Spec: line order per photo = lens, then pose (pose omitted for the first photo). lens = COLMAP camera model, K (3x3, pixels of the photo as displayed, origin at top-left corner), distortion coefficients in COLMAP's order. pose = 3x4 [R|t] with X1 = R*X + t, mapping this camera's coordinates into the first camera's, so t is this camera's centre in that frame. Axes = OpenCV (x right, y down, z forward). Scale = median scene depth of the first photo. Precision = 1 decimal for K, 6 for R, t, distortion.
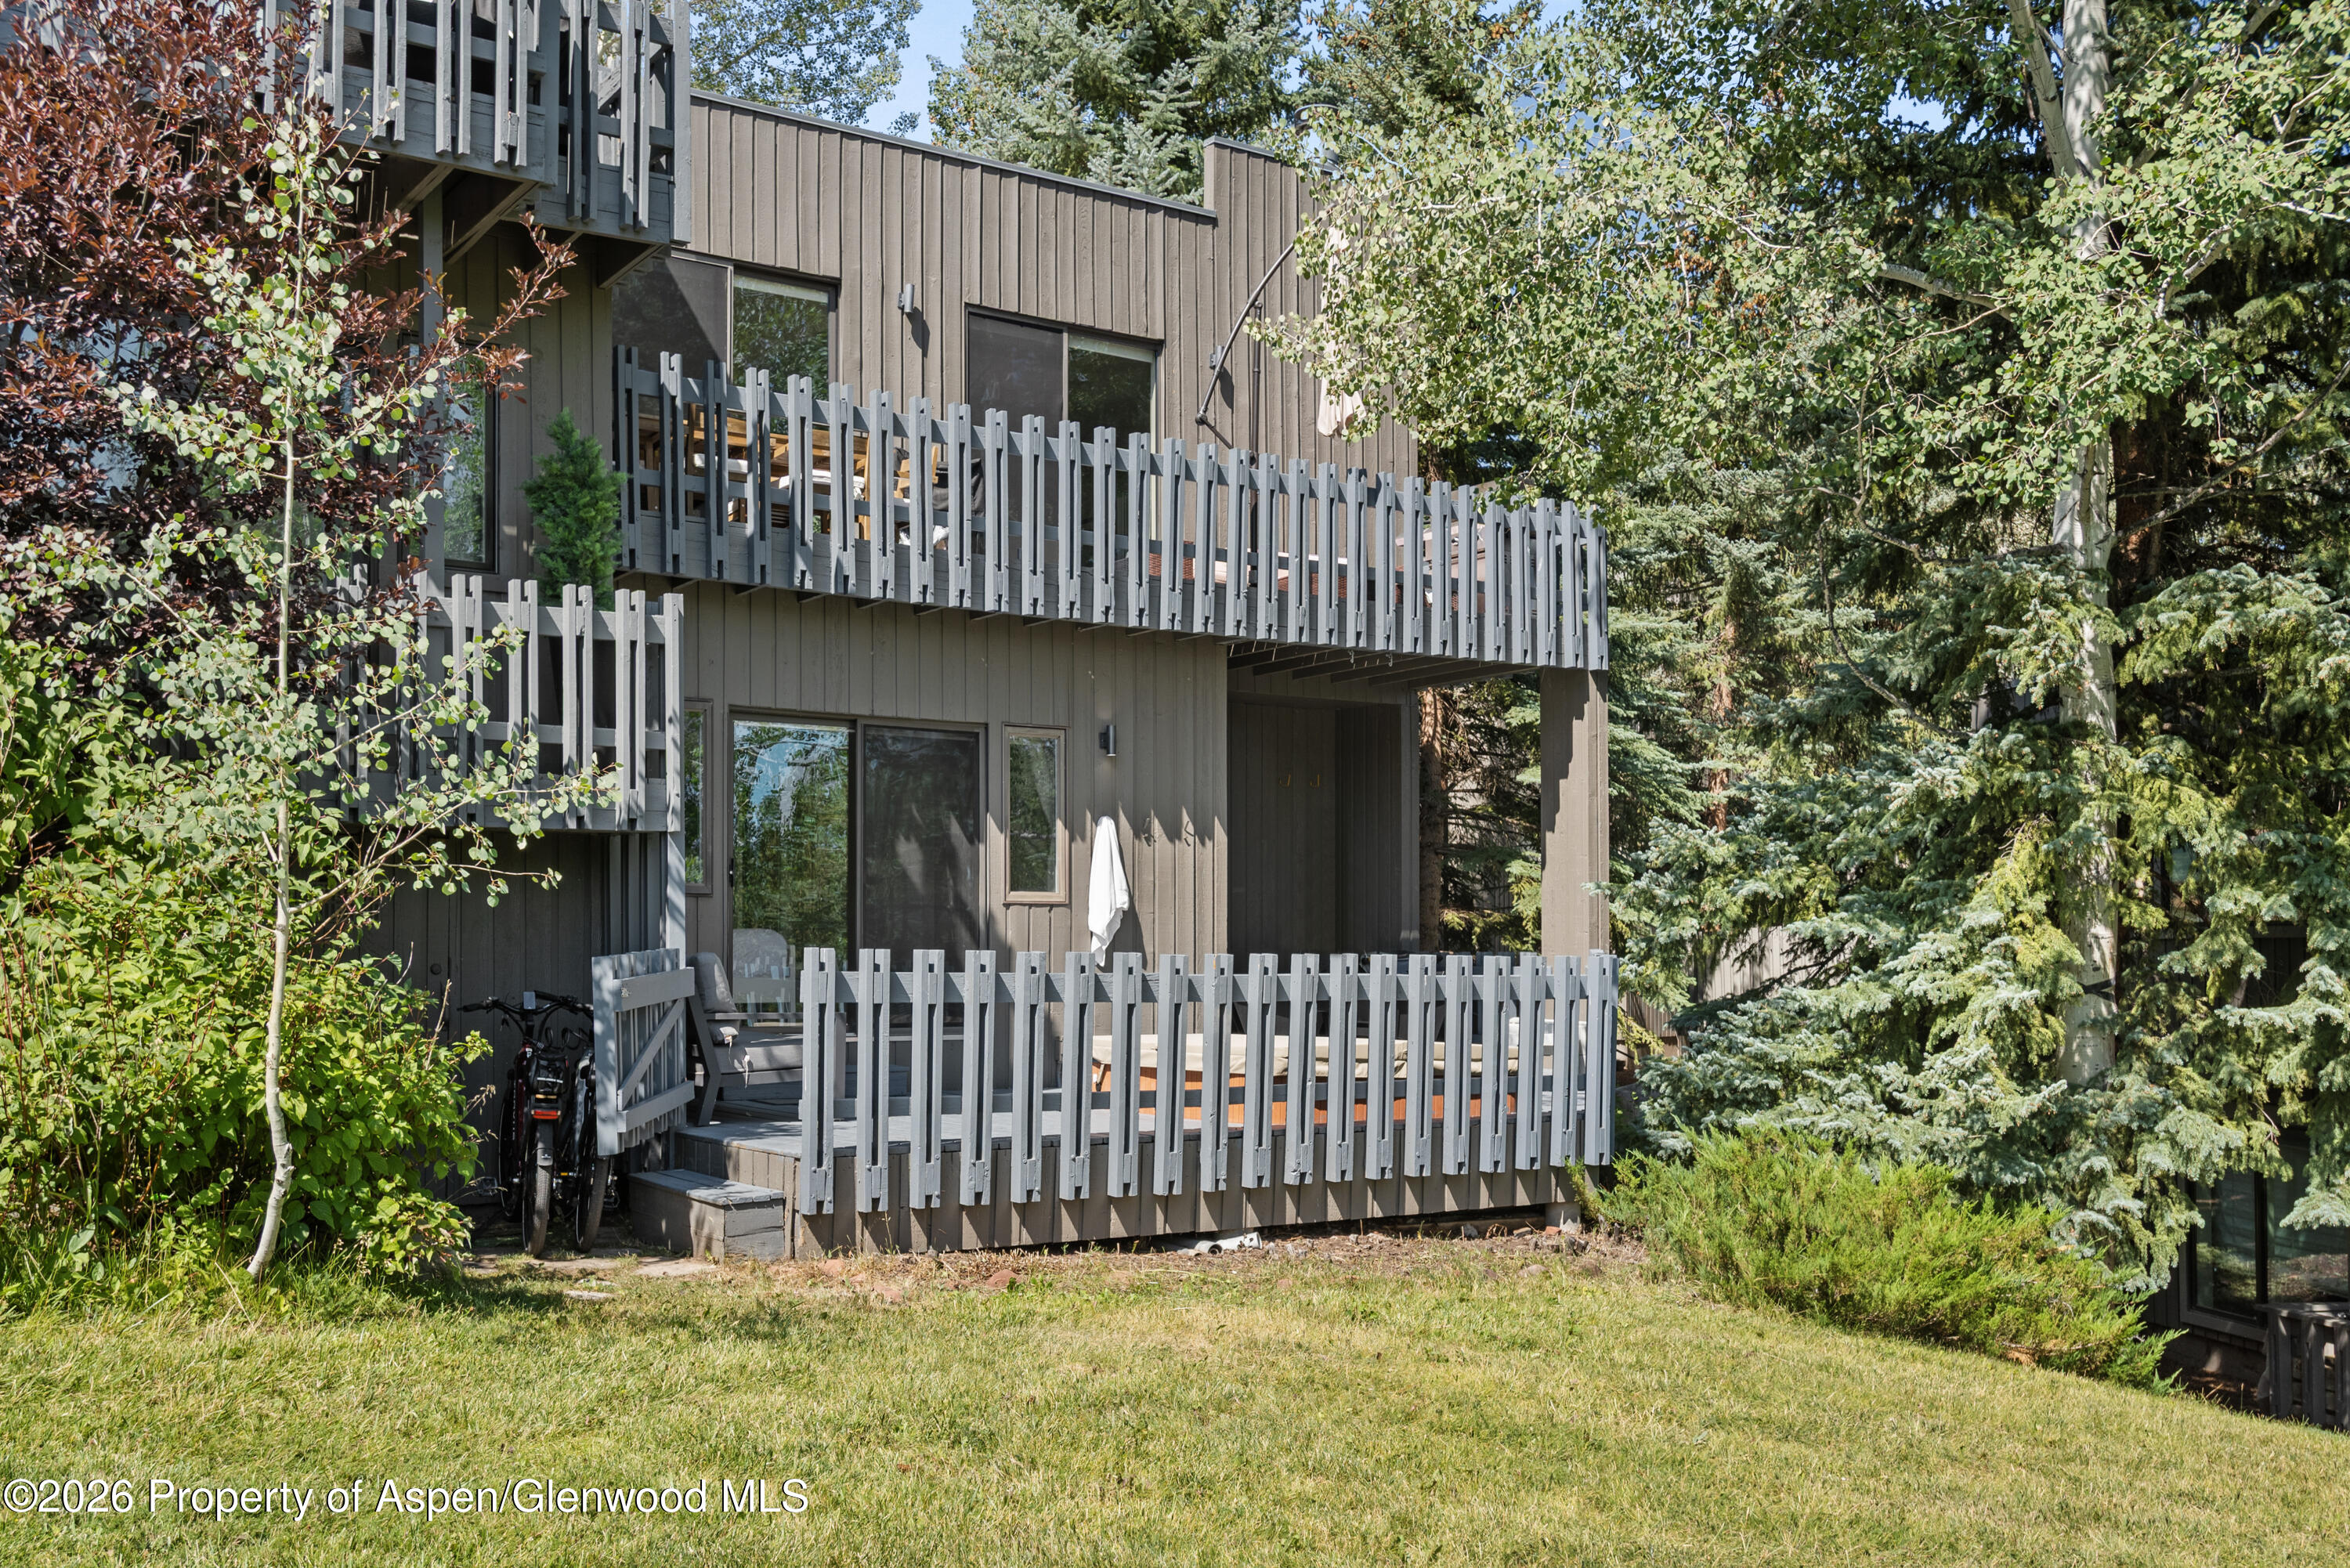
lens RADIAL K [[1969.0, 0, 1175.0], [0, 1969.0, 784.0], [0, 0, 1]] dist [0.000629, -0.000098]
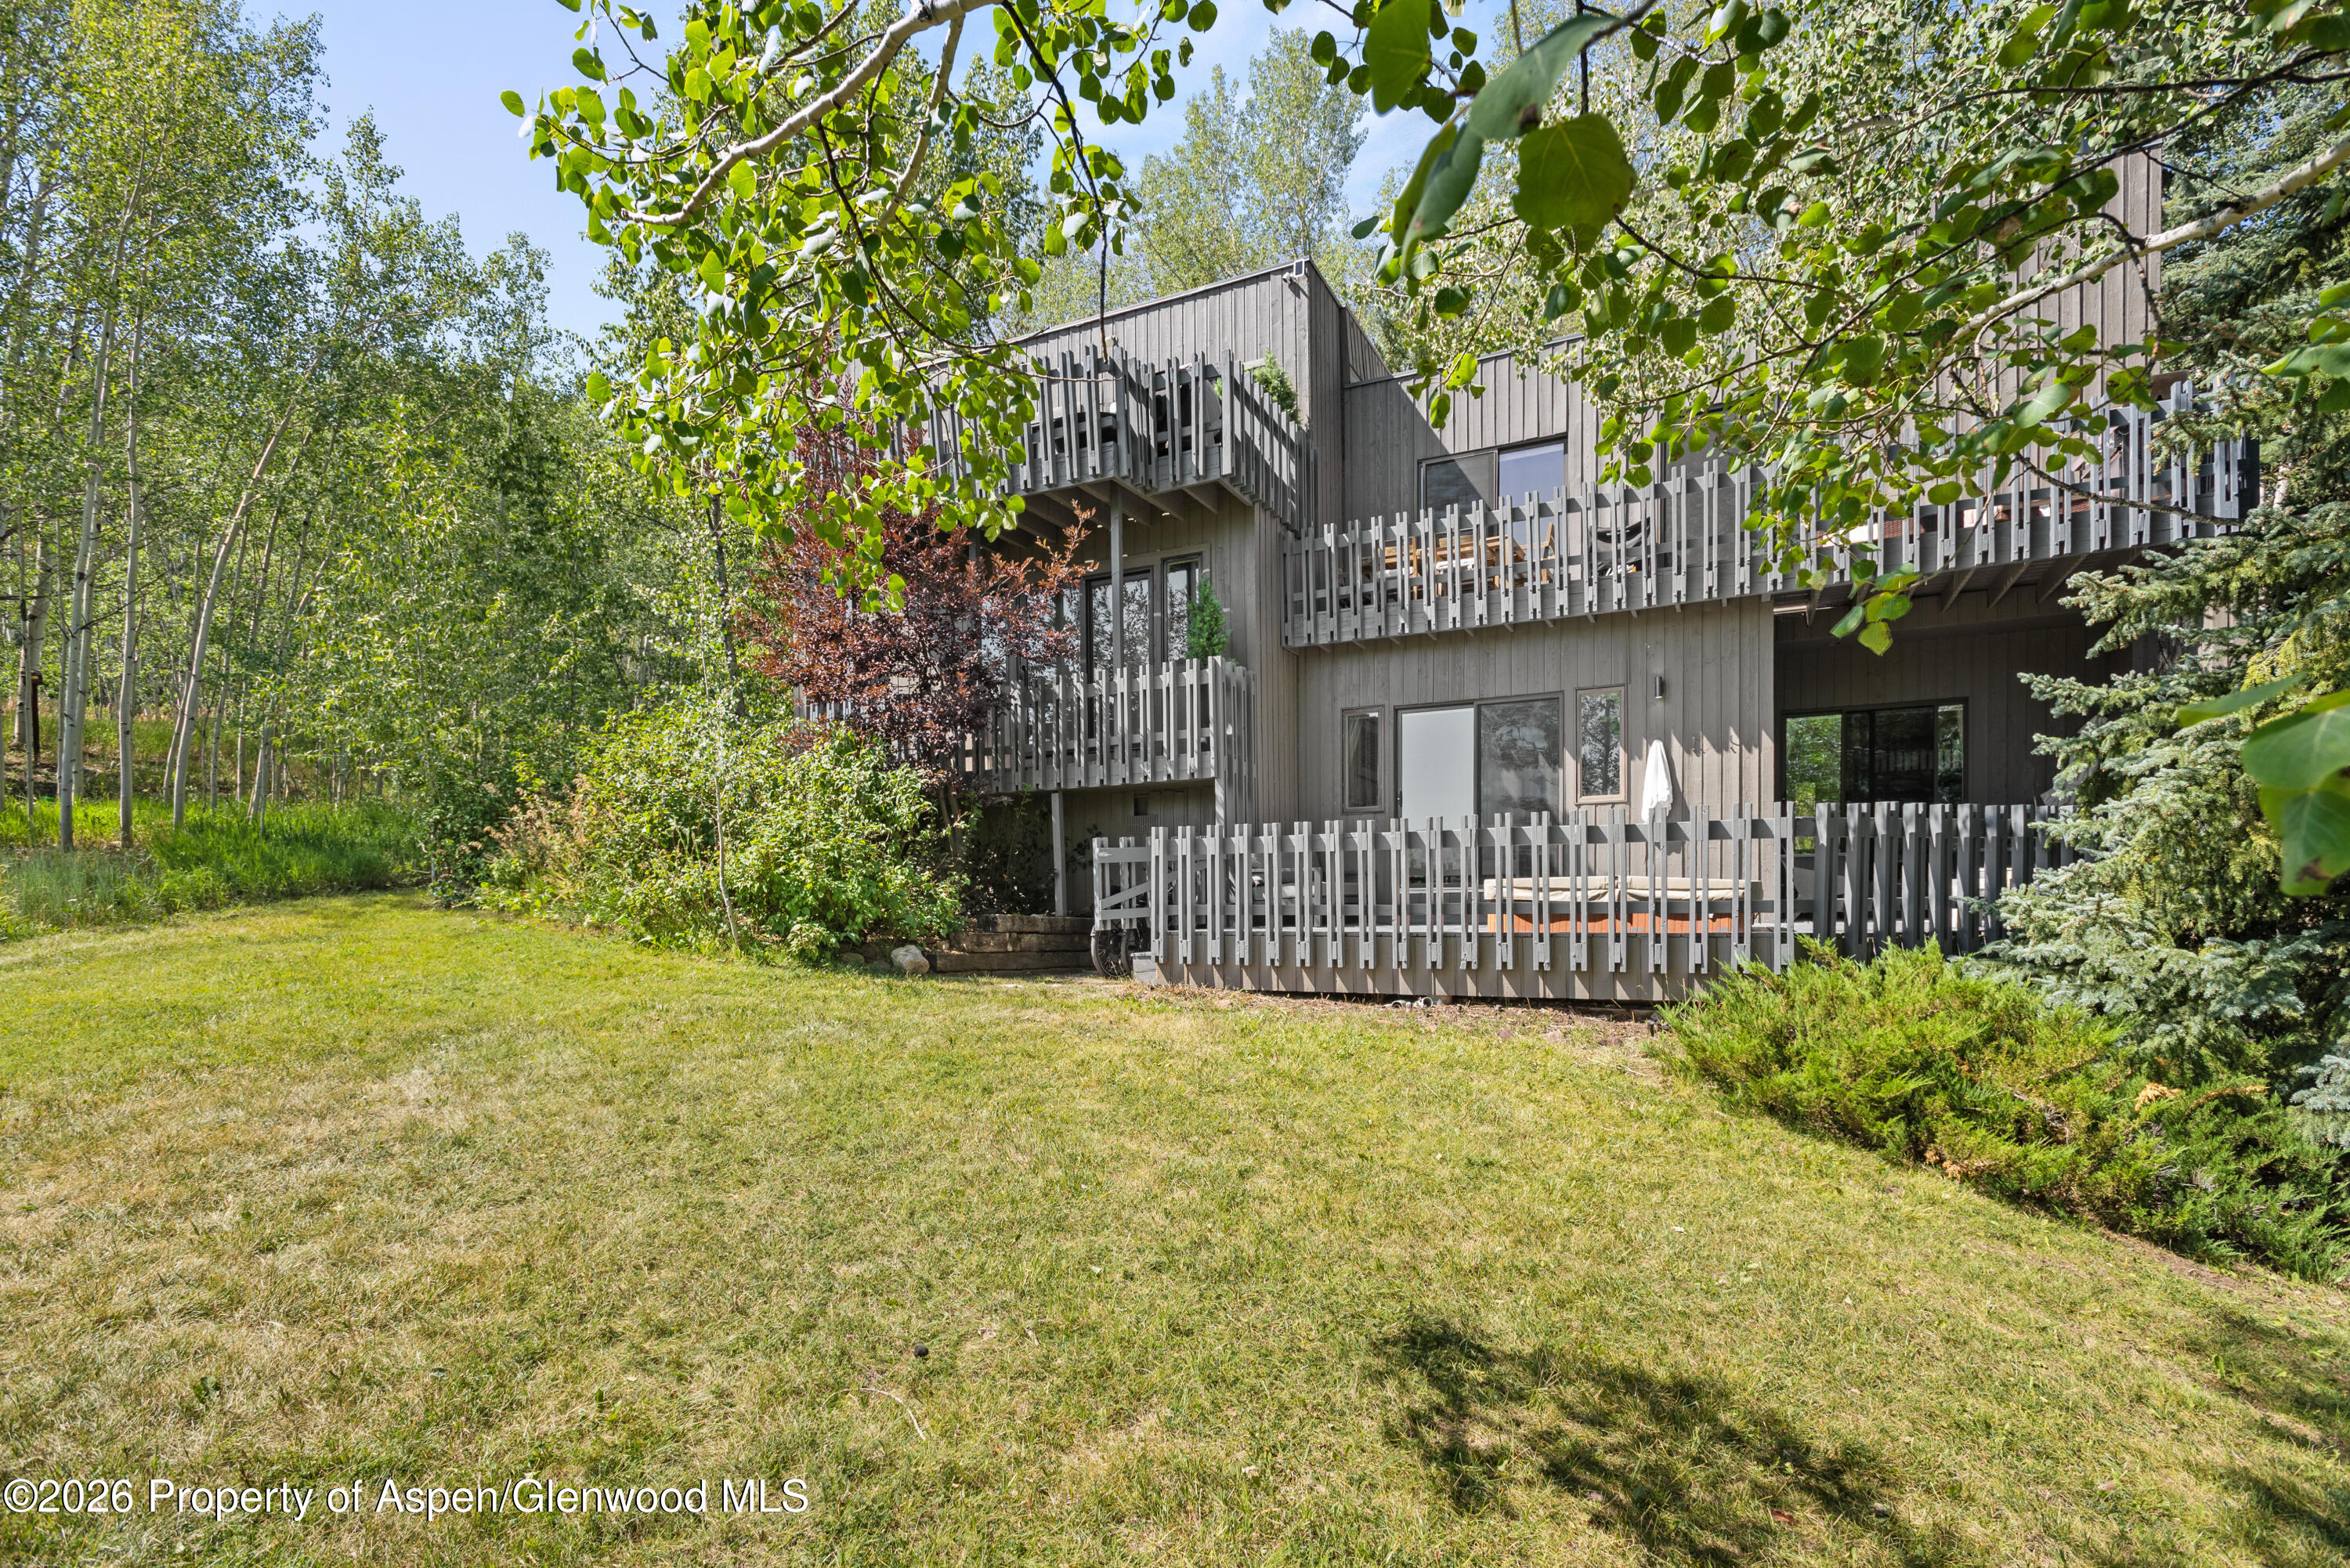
lens RADIAL K [[1113.3, 0, 1175.0], [0, 1113.3, 784.0], [0, 0, 1]] dist [0.019506, -0.000072]
pose [[0.565614, -0.096432, -0.819013, 0.450205], [0.093139, 0.994255, -0.052743, 0.060562], [0.819394, -0.046450, 0.571346, 0.235093]]
